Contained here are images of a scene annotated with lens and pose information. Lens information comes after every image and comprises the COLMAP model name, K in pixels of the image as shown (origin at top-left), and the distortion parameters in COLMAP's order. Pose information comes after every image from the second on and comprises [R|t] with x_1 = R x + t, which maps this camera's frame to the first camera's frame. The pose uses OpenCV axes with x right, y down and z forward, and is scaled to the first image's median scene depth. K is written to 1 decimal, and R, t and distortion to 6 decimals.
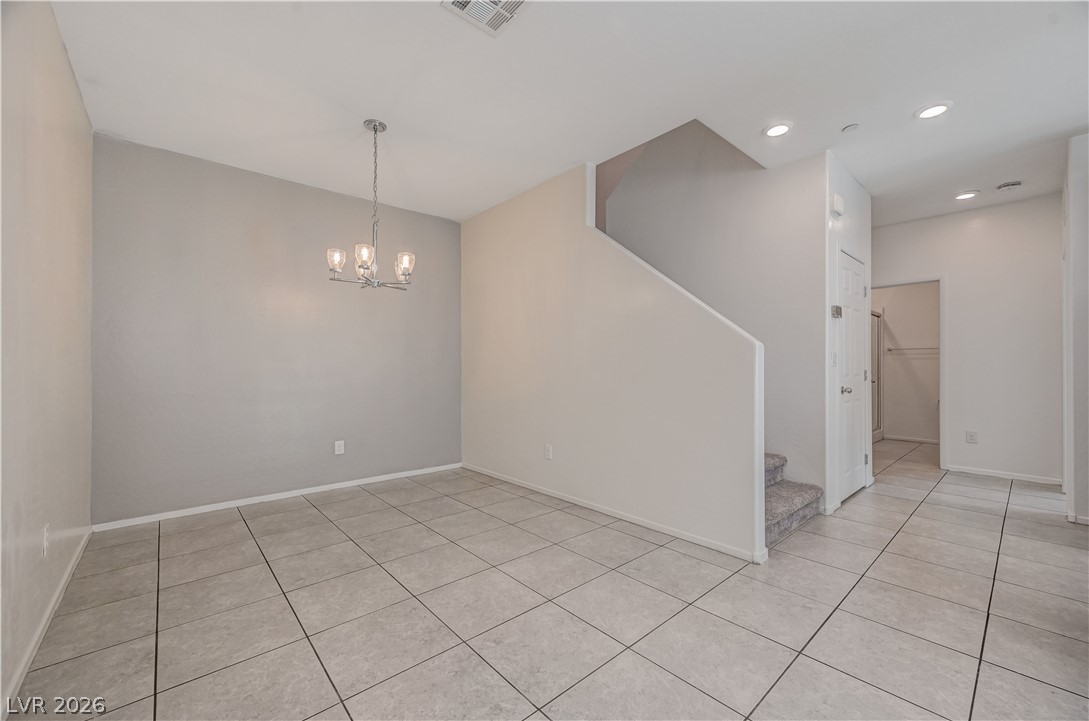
lens RADIAL K [[434.7, 0, 550.6], [0, 434.7, 361.6], [0, 0, 1]] dist [0.000009, 0.000555]
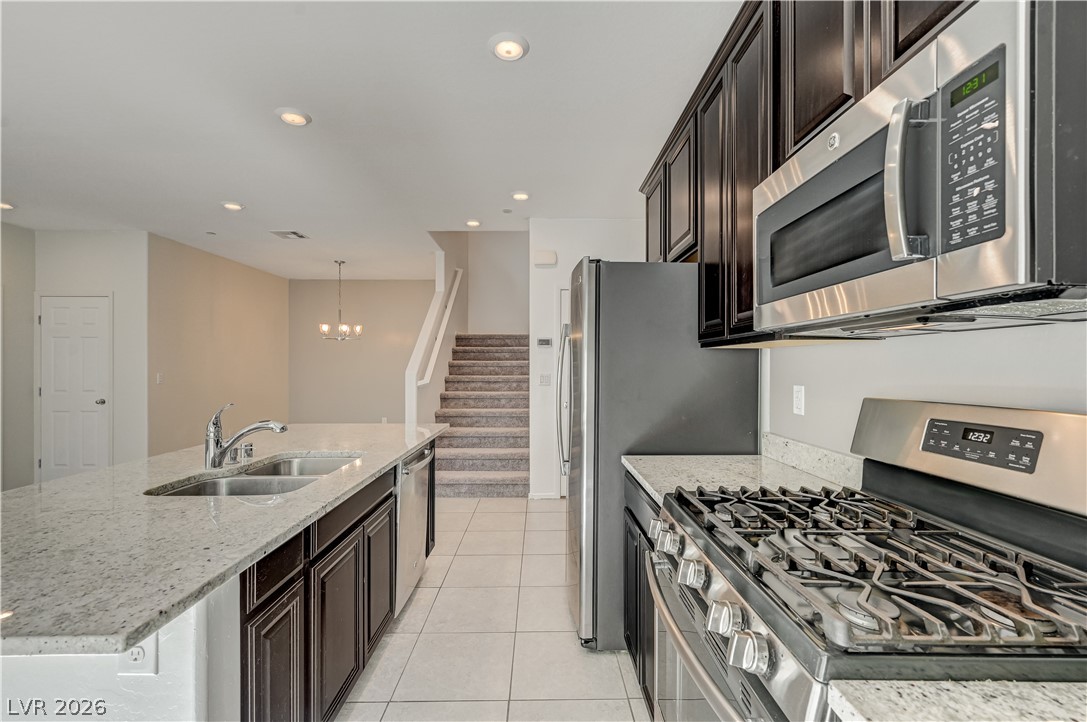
lens RADIAL K [[462.7, 0, 543.7], [0, 462.7, 366.4], [0, 0, 1]] dist [-0.004657, 0.000179]
pose [[0.755316, 0.001536, -0.655359, 1.619687], [0.005813, 0.999942, 0.009043, -0.060145], [0.655335, -0.010640, 0.755263, -0.015496]]
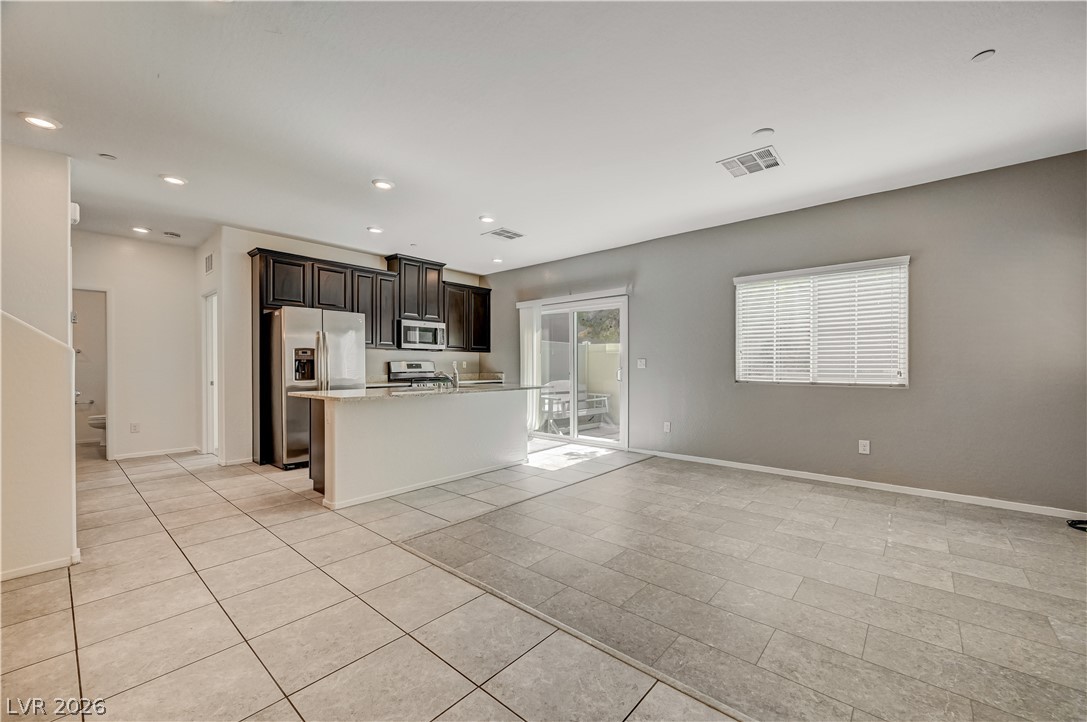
lens RADIAL K [[433.9, 0, 546.0], [0, 433.9, 369.0], [0, 0, 1]] dist [0.000009, 0.000555]
pose [[-0.122818, -0.006782, 0.992406, -0.526778], [-0.009266, 0.999941, 0.005687, -0.009935], [-0.992386, -0.008498, -0.122874, 0.019164]]
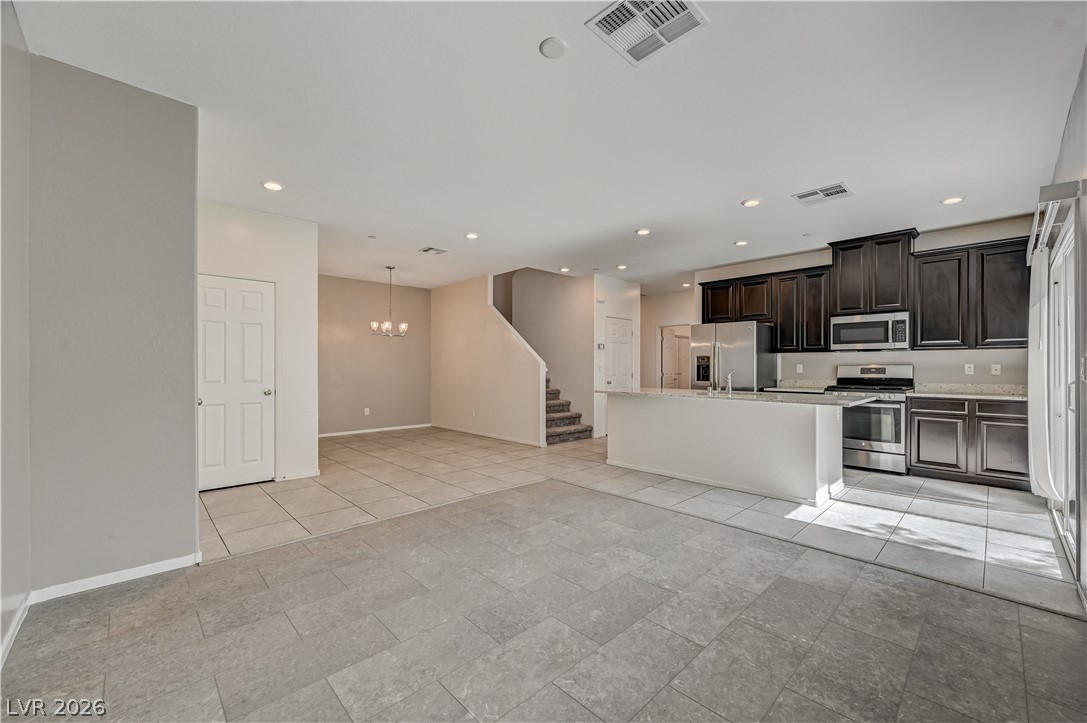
lens RADIAL K [[433.9, 0, 542.8], [0, 433.9, 367.1], [0, 0, 1]] dist [0.000009, 0.000555]
pose [[0.999673, 0.003114, 0.025375, 0.325579], [-0.003328, 0.999959, 0.008379, -0.030754], [-0.025348, -0.008461, 0.999643, -1.240960]]
